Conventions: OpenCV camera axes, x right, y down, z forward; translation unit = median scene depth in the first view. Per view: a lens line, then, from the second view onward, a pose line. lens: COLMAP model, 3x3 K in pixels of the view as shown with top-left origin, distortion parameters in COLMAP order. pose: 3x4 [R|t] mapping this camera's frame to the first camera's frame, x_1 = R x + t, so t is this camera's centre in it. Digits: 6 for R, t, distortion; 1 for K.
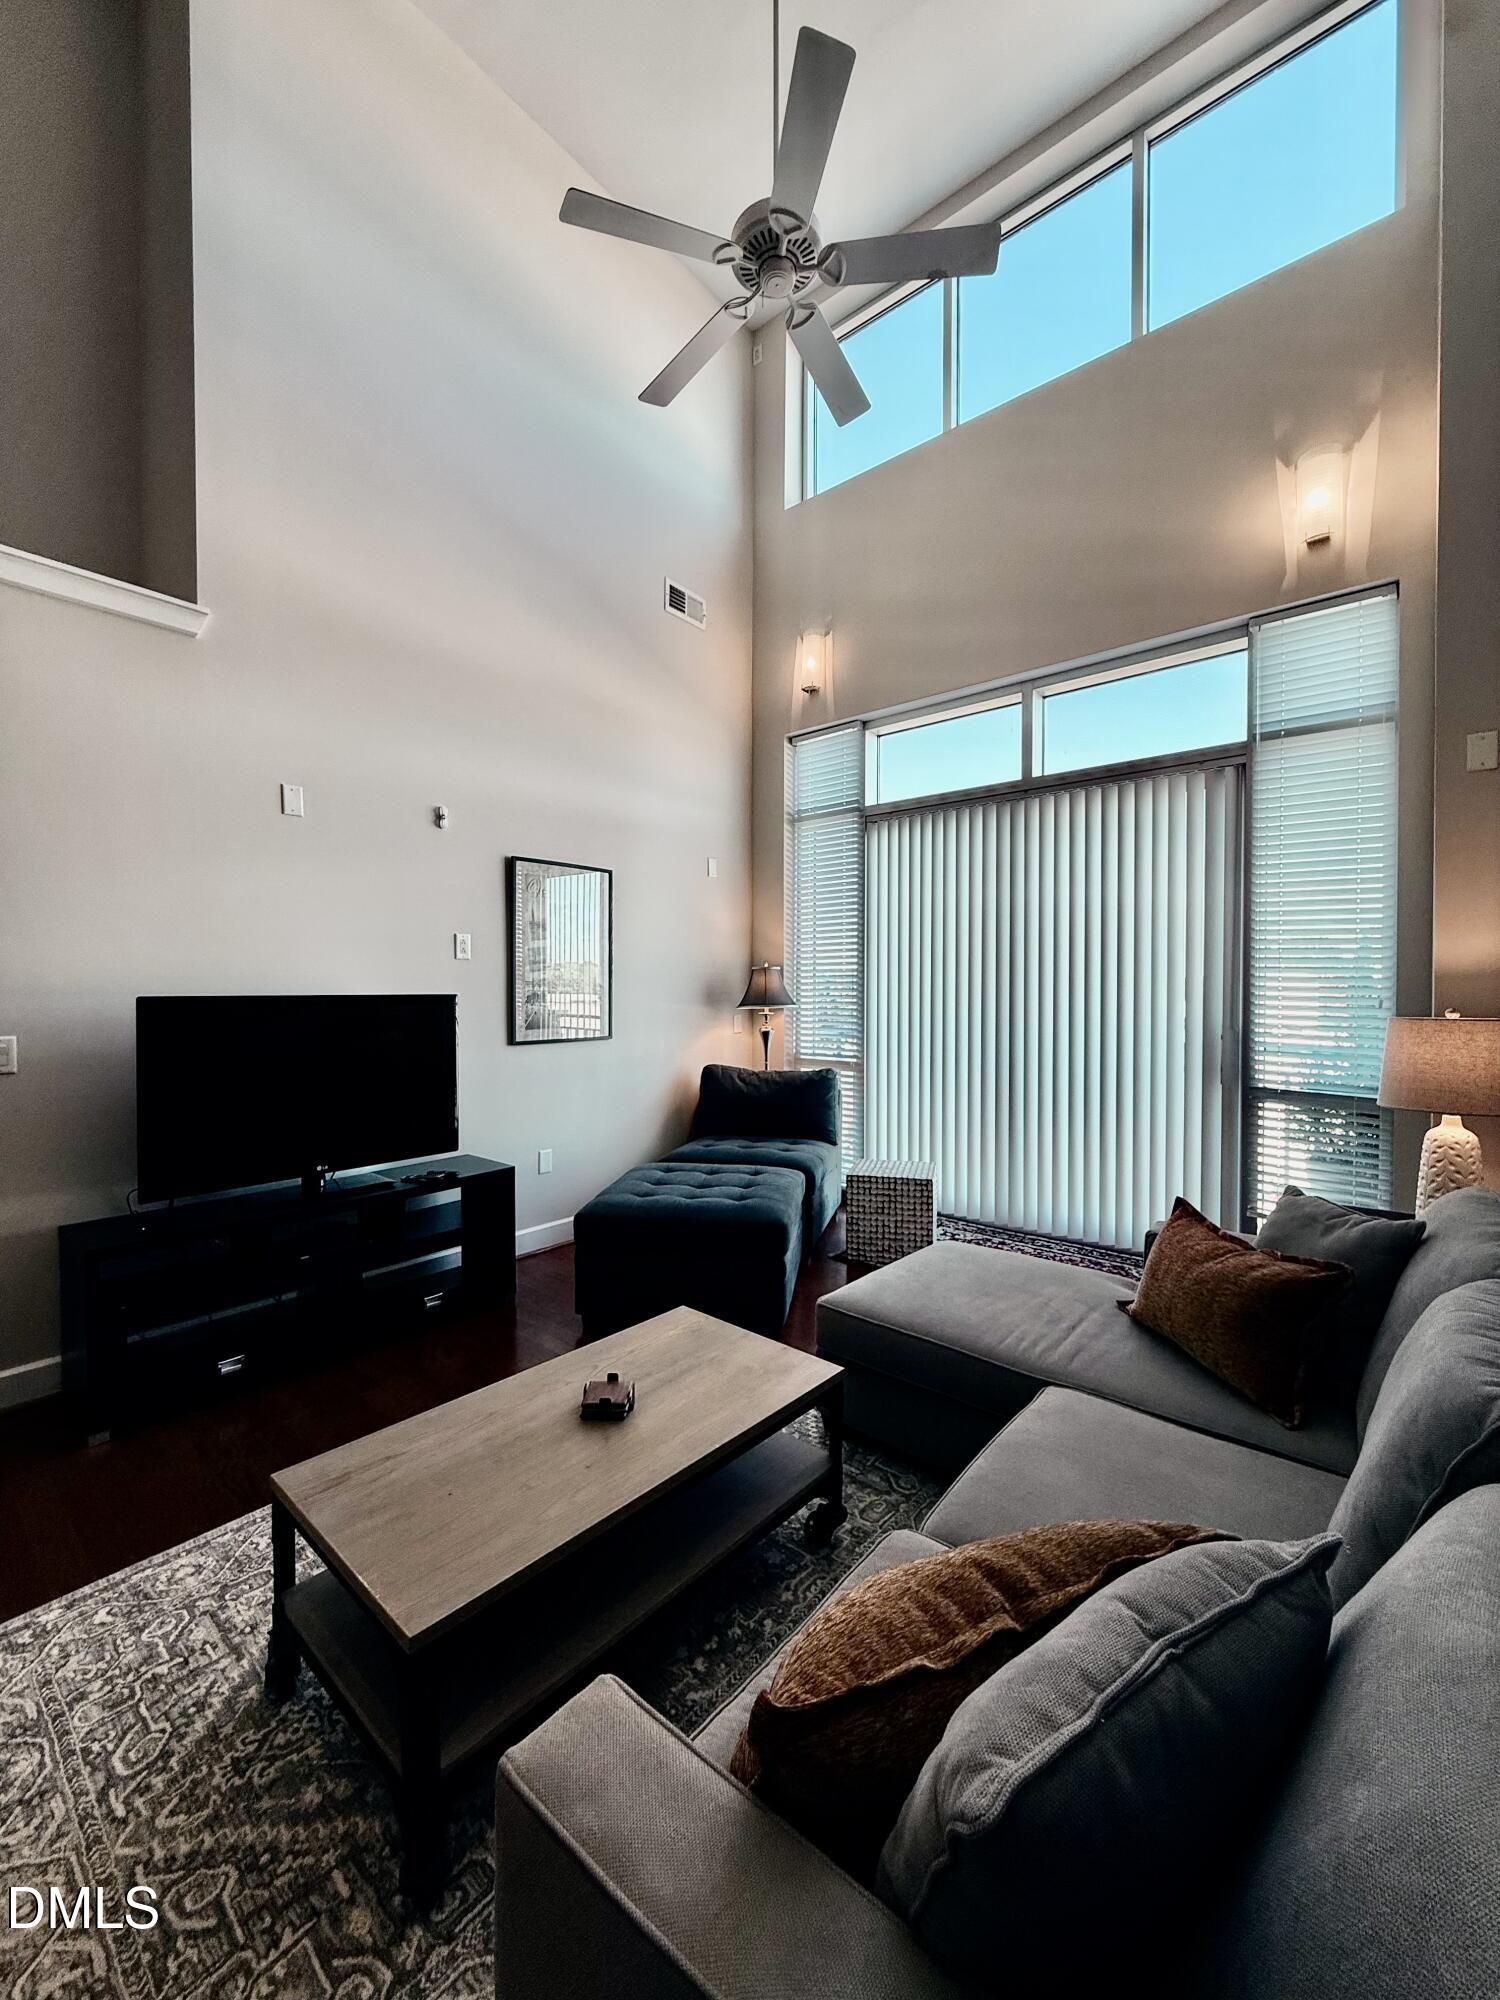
lens RADIAL K [[799.2, 0, 750.0], [0, 799.2, 1000.0], [0, 0, 1]] dist [0.000131, 0.000230]
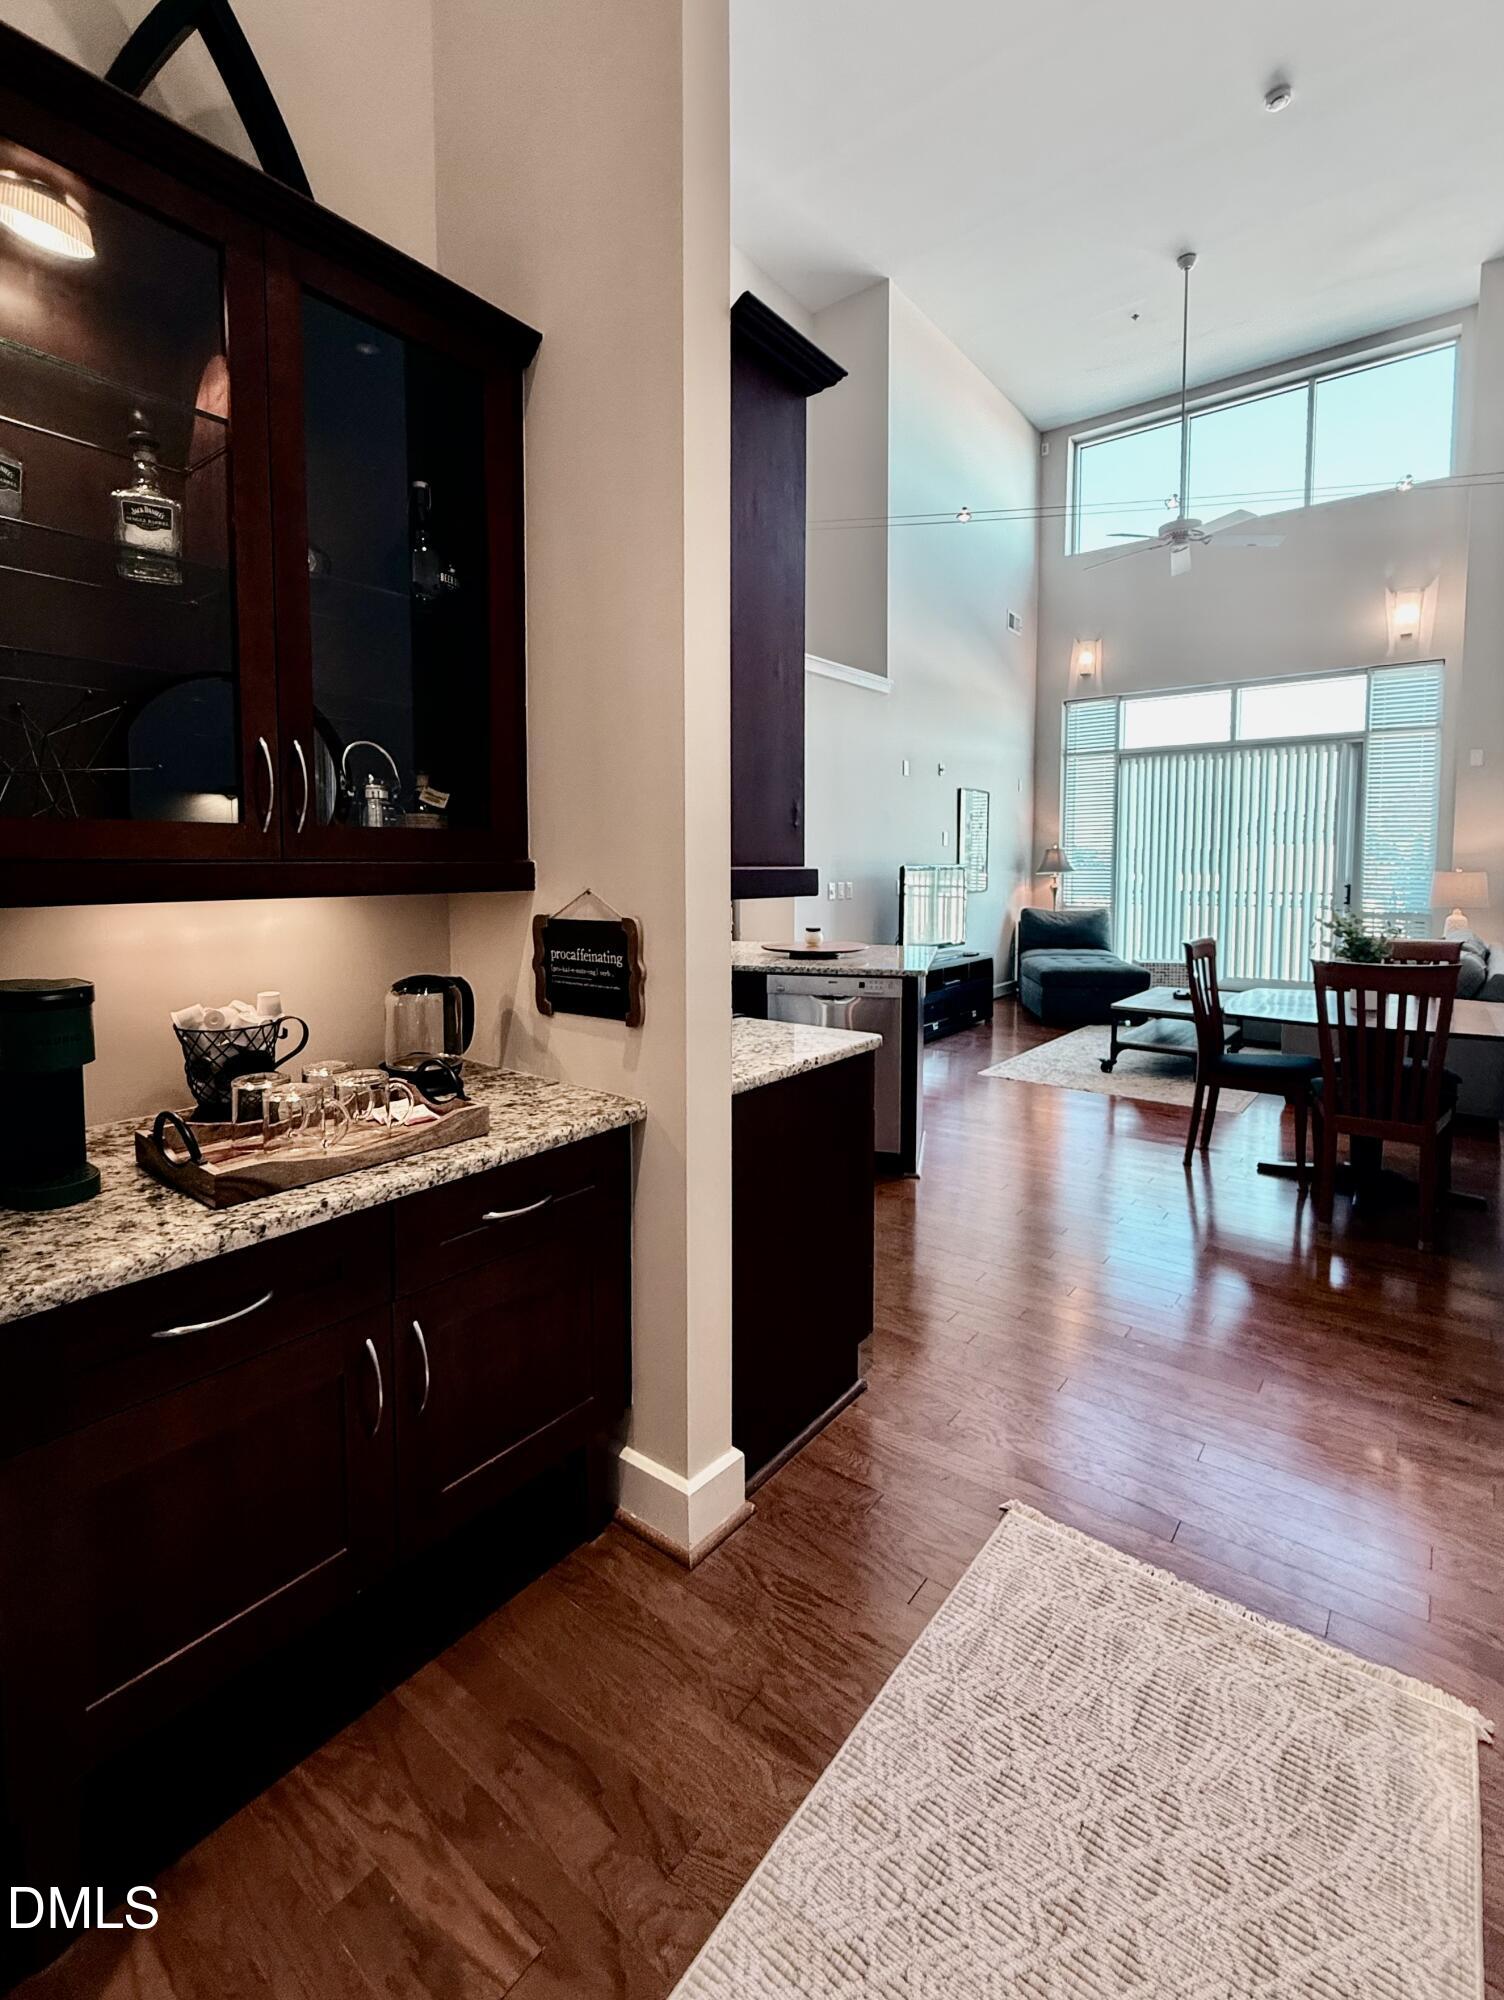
lens RADIAL K [[903.0, 0, 749.0], [0, 903.0, 922.1], [0, 0, 1]] dist [-0.000061, 0.000112]
pose [[0.999478, -0.001695, 0.032256, -0.843304], [0.000145, 0.998847, 0.048009, 0.024946], [-0.032301, -0.047979, 0.998326, -1.035114]]
